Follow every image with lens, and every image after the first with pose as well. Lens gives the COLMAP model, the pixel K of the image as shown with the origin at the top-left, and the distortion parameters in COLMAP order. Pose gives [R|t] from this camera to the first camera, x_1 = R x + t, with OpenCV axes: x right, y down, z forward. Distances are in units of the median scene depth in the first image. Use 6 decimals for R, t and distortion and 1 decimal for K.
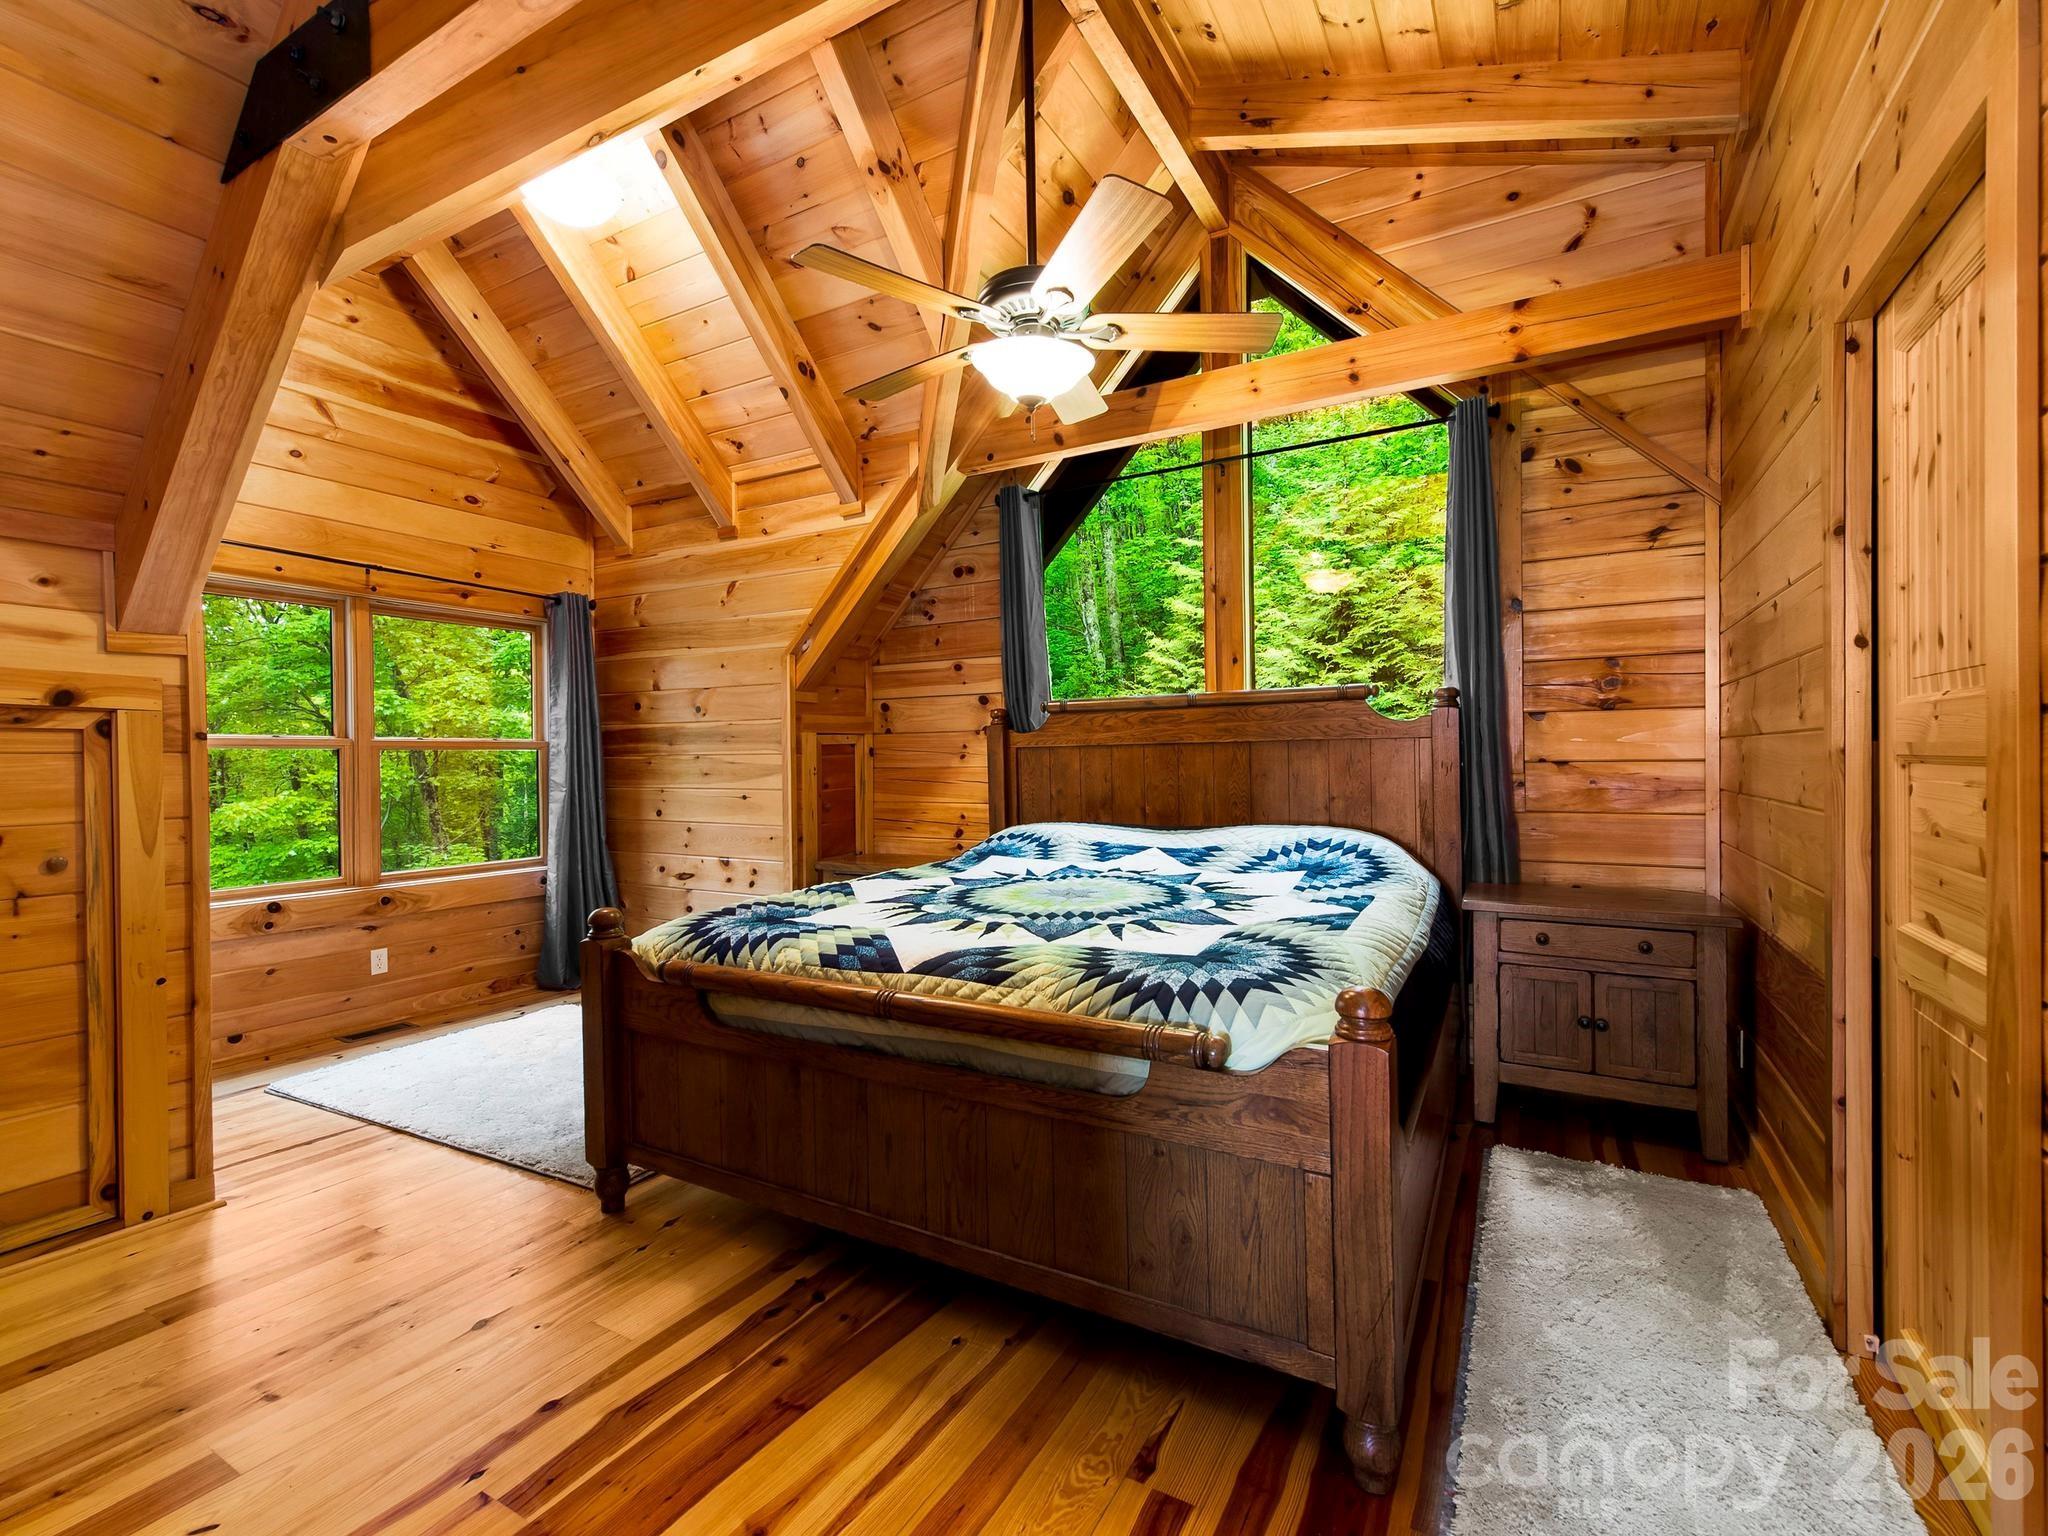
lens RADIAL K [[916.0, 0, 1028.0], [0, 916.0, 764.3], [0, 0, 1]] dist [0.010901, -0.001394]
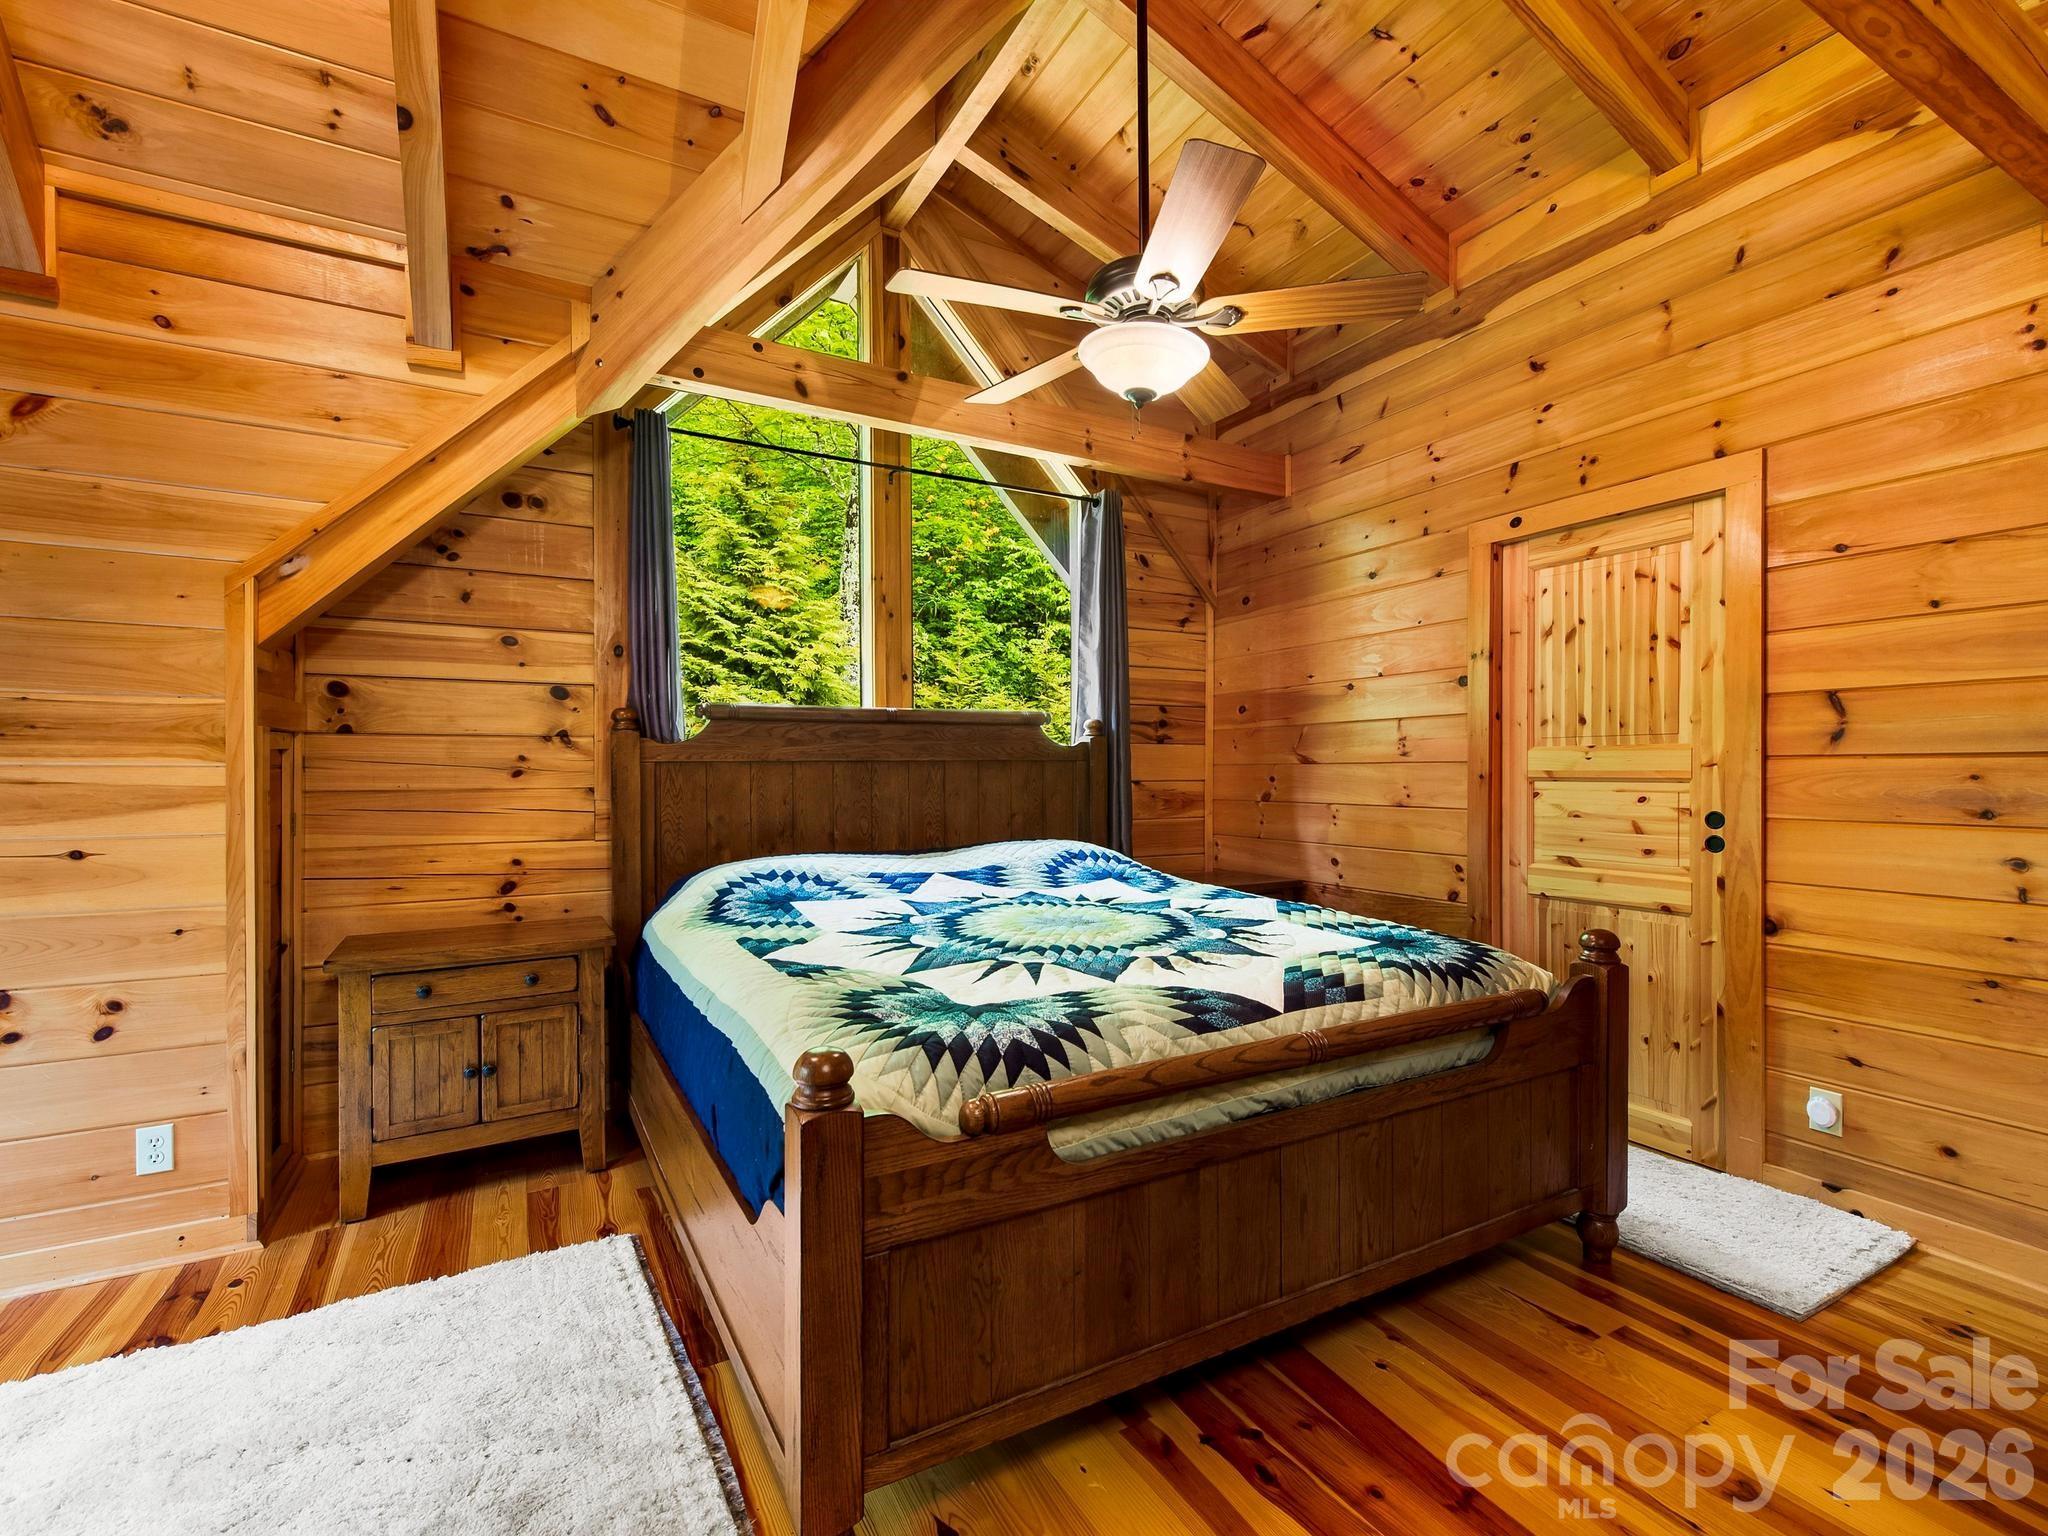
lens RADIAL K [[916.0, 0, 1019.6], [0, 916.0, 776.5], [0, 0, 1]] dist [0.010901, -0.001394]
pose [[0.524792, 0.005700, 0.851211, -0.535457], [0.002778, 0.999961, -0.008408, 0.000631], [-0.851226, 0.006777, 0.524756, 0.383587]]
